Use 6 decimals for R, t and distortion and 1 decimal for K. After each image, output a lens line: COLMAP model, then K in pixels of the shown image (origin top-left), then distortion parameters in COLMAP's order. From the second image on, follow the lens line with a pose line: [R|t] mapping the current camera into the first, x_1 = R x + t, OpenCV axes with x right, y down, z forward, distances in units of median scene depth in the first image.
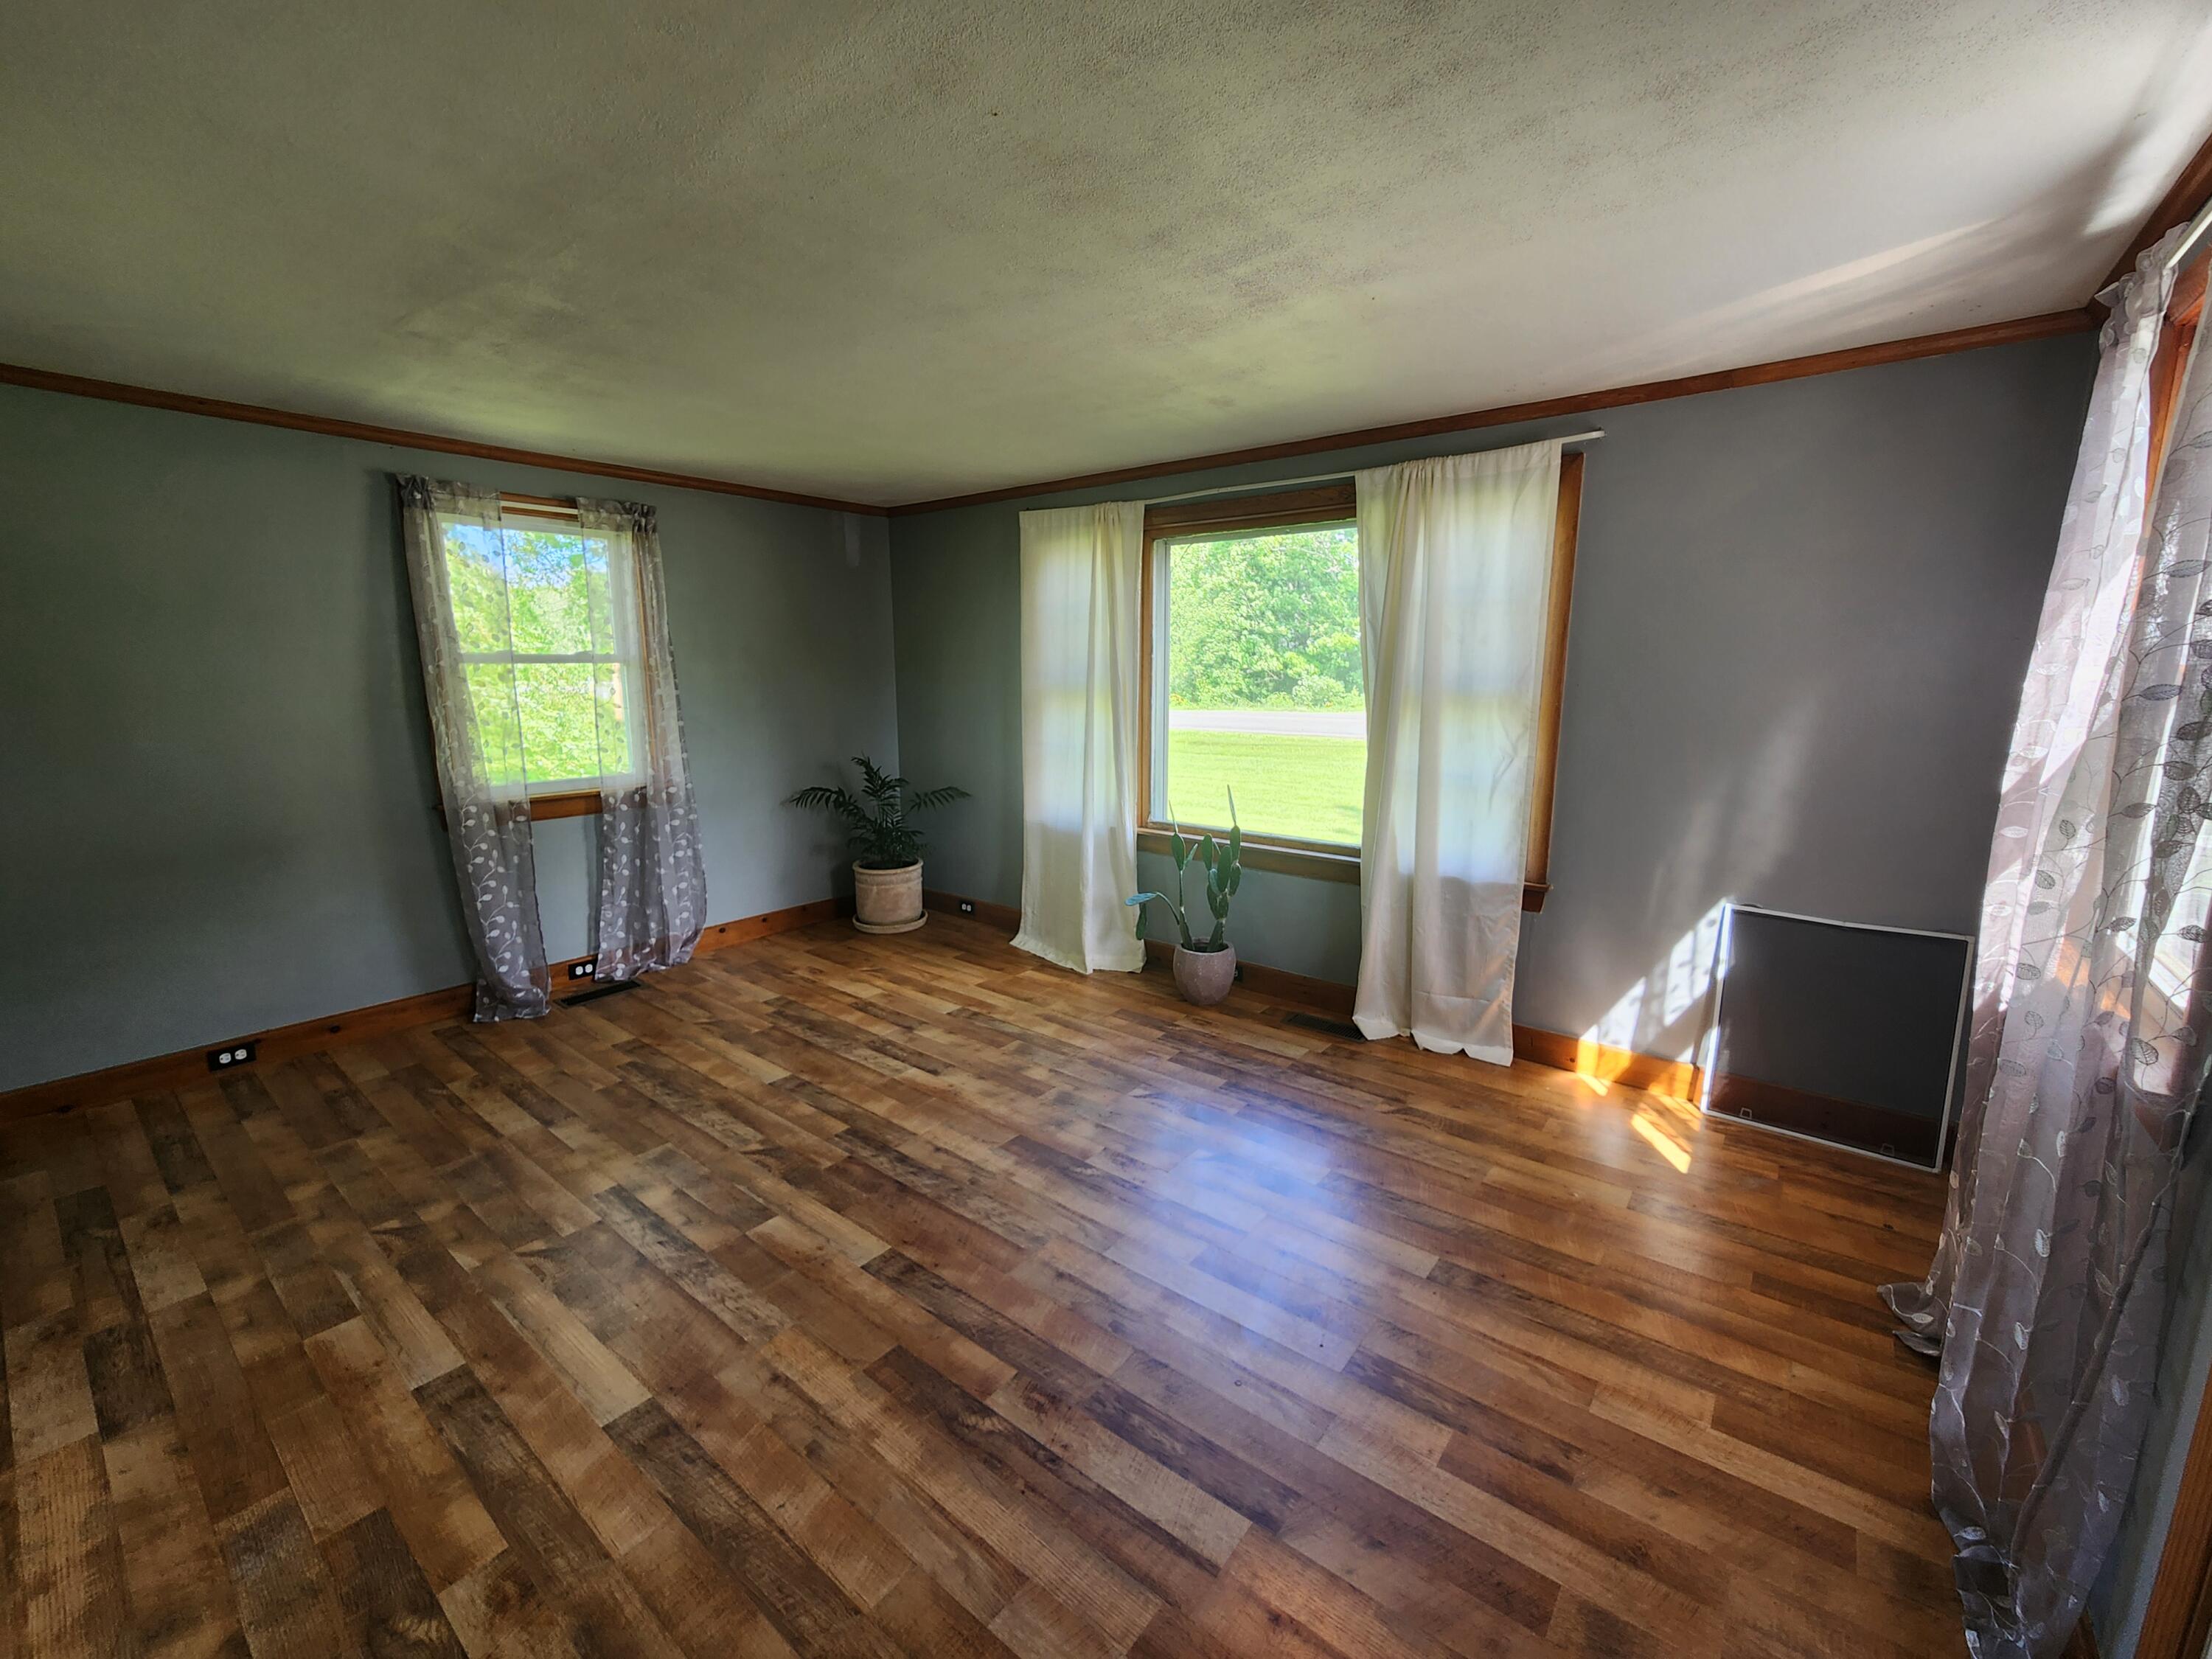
lens RADIAL K [[902.1, 0, 1101.8], [0, 902.1, 824.4], [0, 0, 1]] dist [-0.006823, 0.003916]
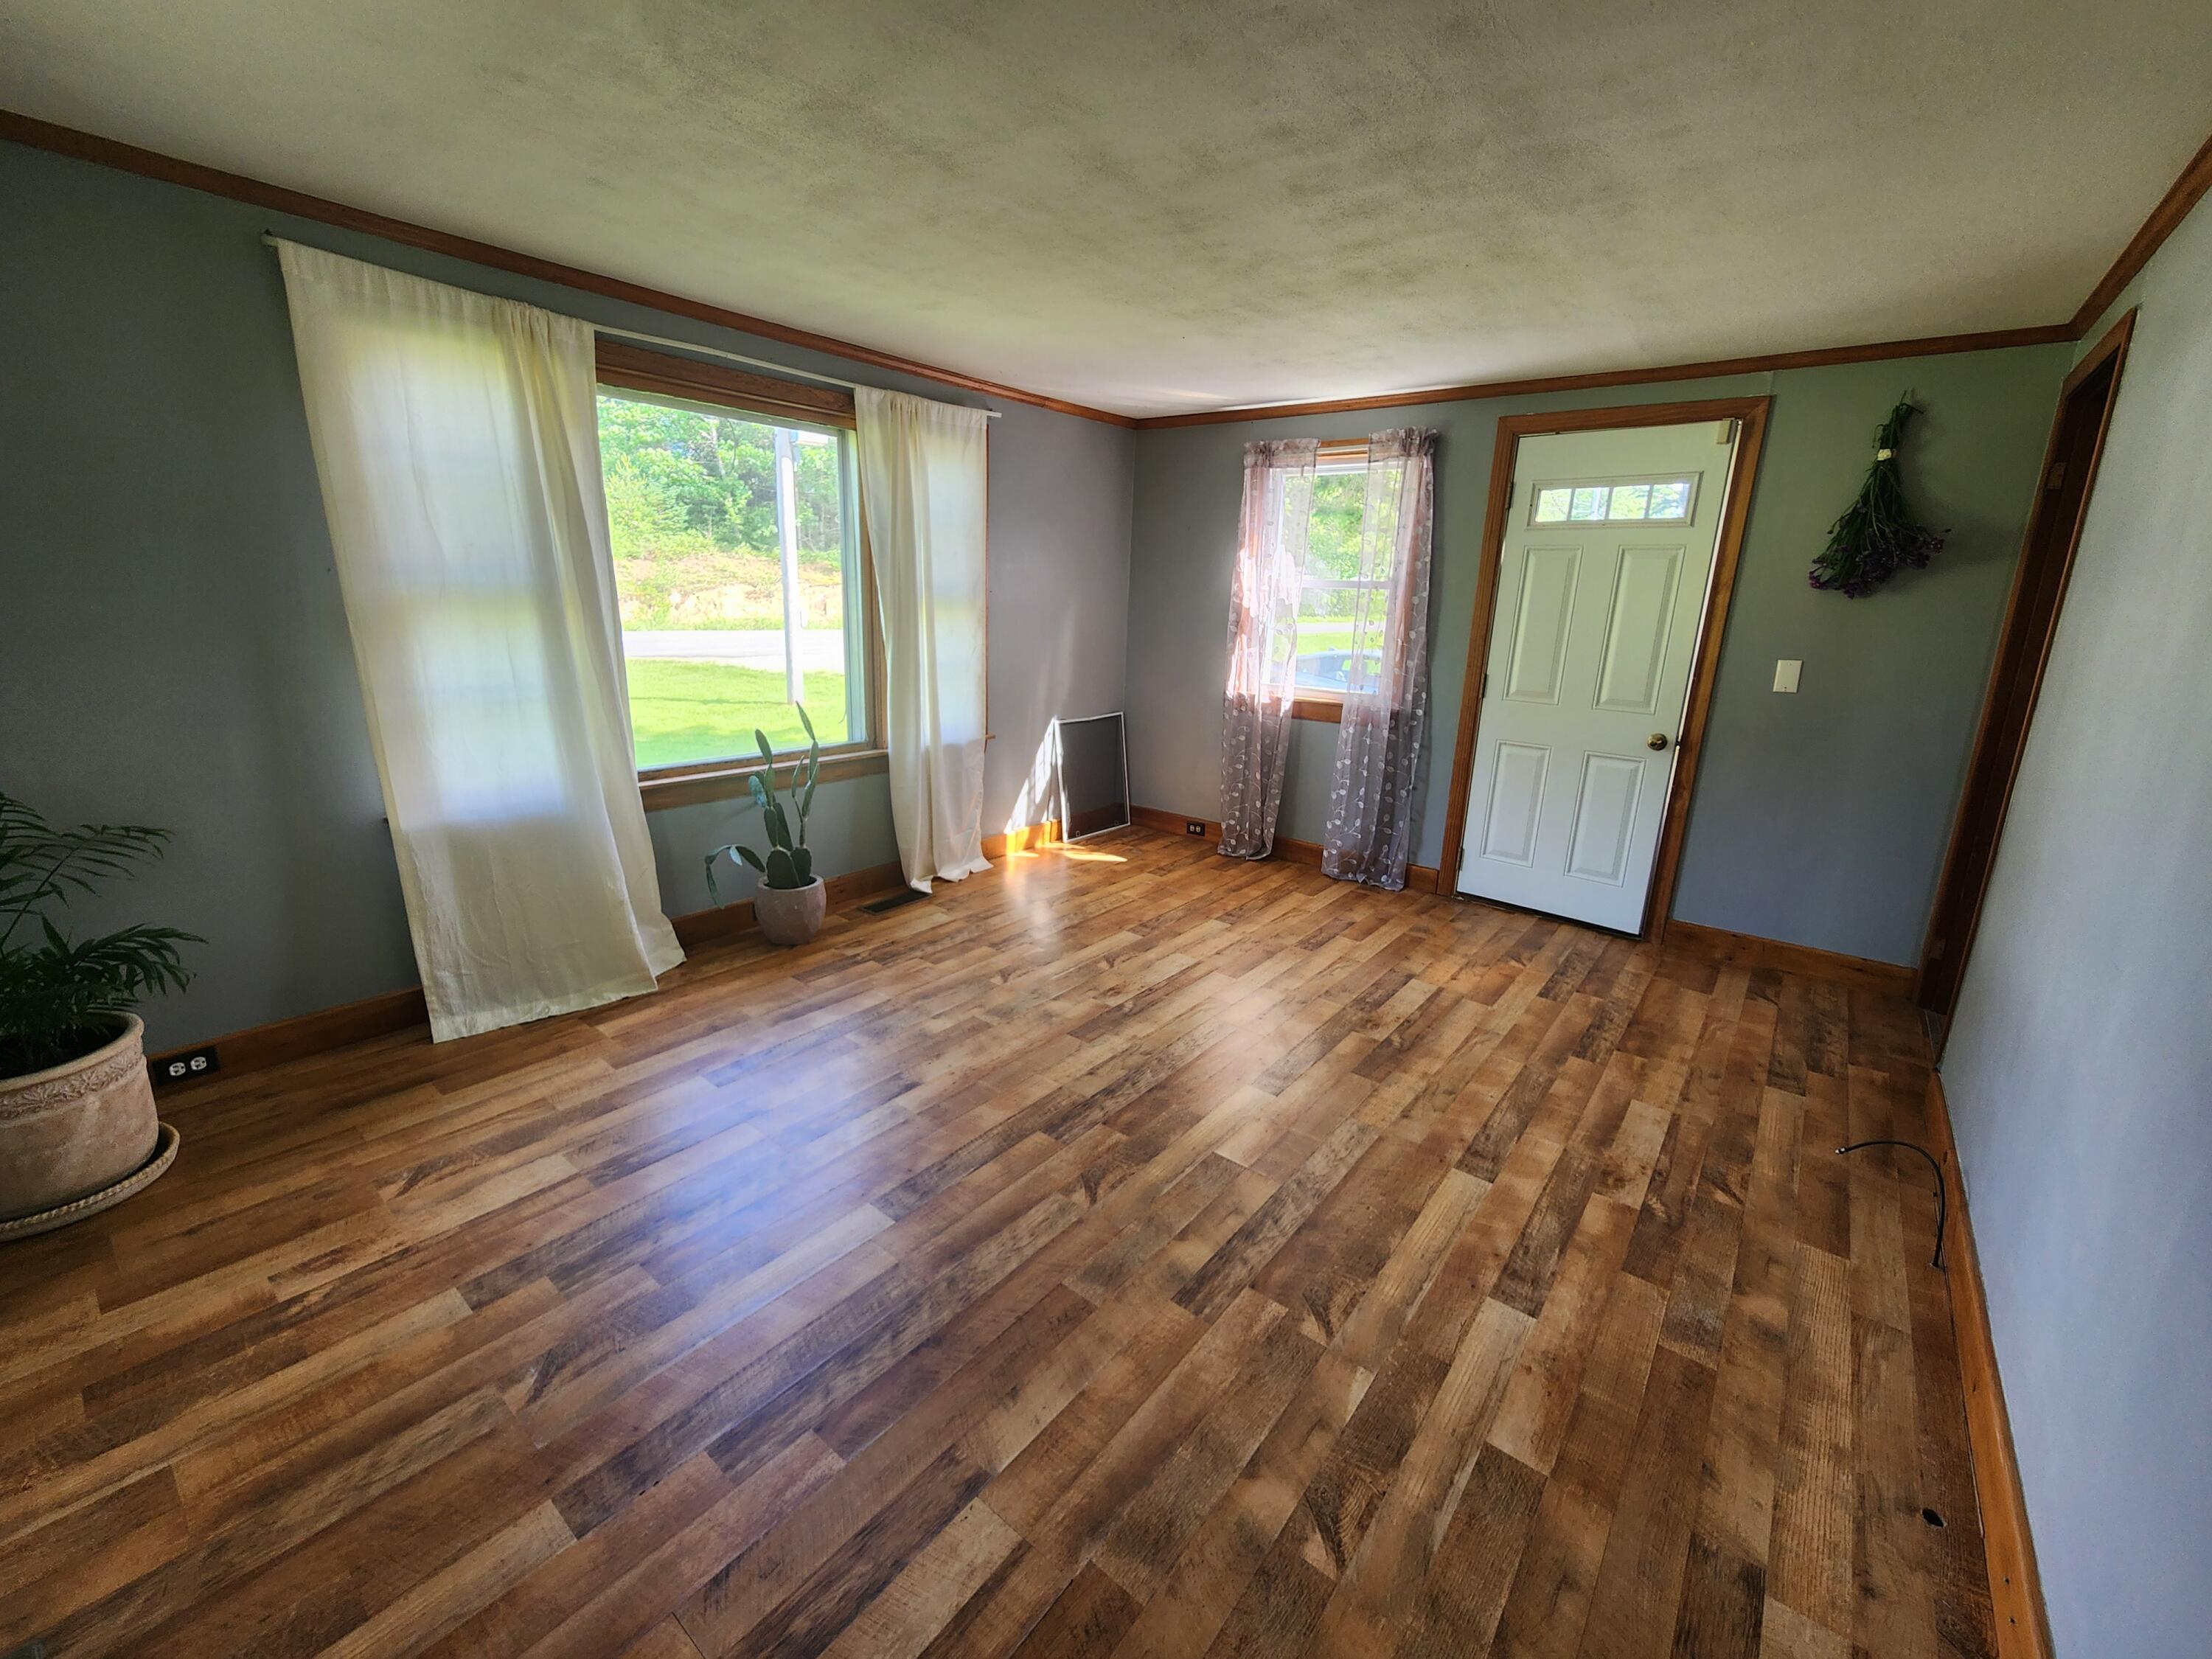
lens RADIAL K [[902.1, 0, 1101.8], [0, 902.1, 824.4], [0, 0, 1]] dist [-0.006823, 0.003916]
pose [[0.006548, -0.253104, 0.967417, -1.089316], [0.145596, 0.957370, 0.249490, -0.148661], [-0.989322, 0.139219, 0.043120, 0.924849]]
